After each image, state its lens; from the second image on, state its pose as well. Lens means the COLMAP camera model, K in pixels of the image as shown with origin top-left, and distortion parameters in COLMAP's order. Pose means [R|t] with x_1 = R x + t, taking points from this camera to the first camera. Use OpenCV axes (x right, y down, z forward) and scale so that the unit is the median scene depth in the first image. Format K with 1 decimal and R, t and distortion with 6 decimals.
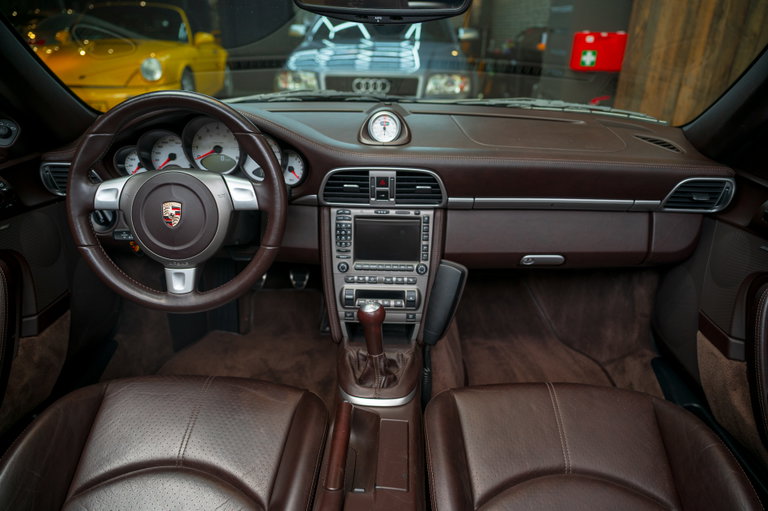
lens RADIAL K [[513.4, 0, 384.0], [0, 513.4, 255.5], [0, 0, 1]] dist [0.002776, 0.002879]
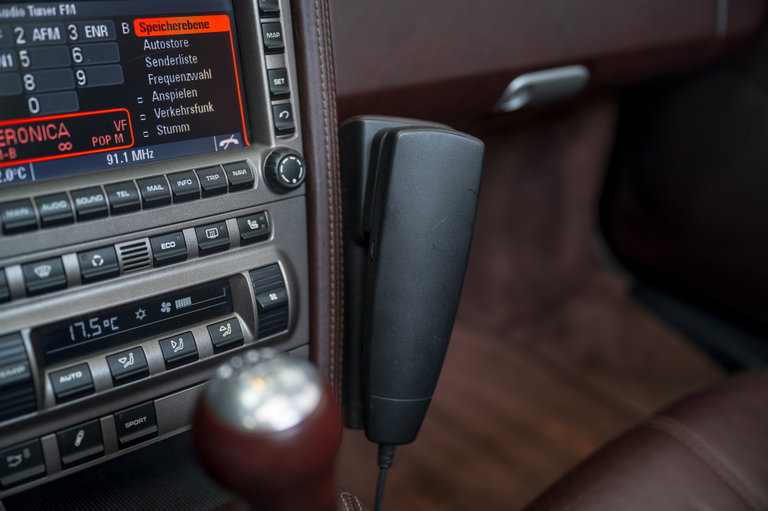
lens RADIAL K [[828.1, 0, 384.0], [0, 828.1, 255.5], [0, 0, 1]] dist [0.003190, 0.002833]
pose [[0.742027, -0.238387, 0.626552, -0.149409], [0.188512, 0.971123, 0.146232, 0.016947], [-0.643319, 0.009604, 0.765538, 0.666552]]
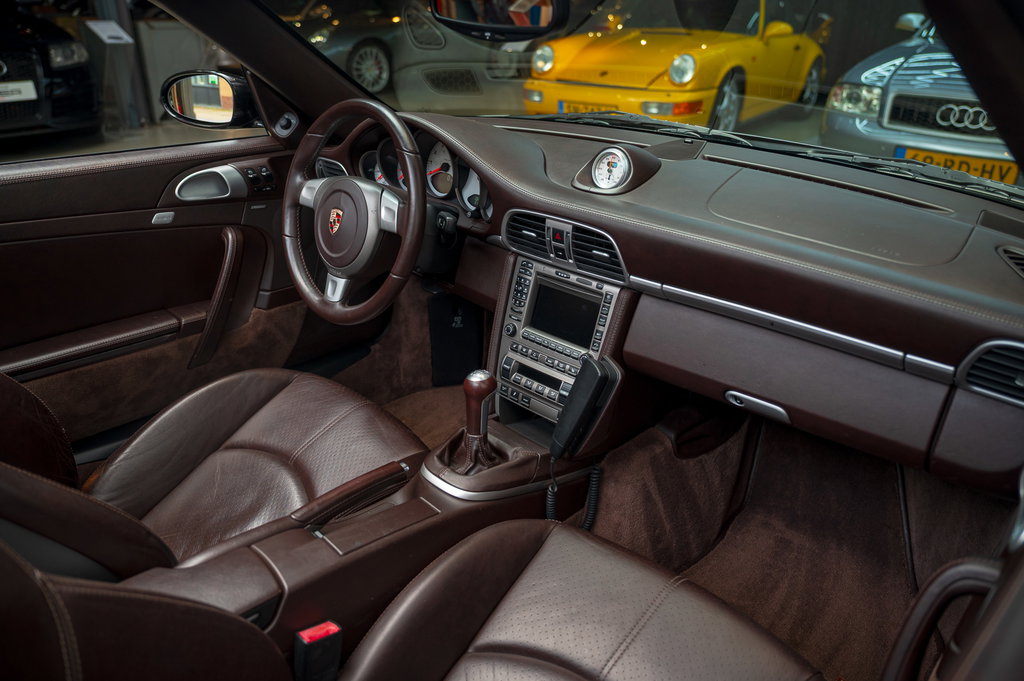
lens RADIAL K [[735.5, 0, 512.0], [0, 735.5, 340.5], [0, 0, 1]] dist [-0.000861, 0.000023]
pose [[0.744094, 0.280710, -0.606239, 0.637493], [-0.276550, 0.955466, 0.102978, -0.082232], [0.608148, 0.091030, 0.788587, 0.081750]]
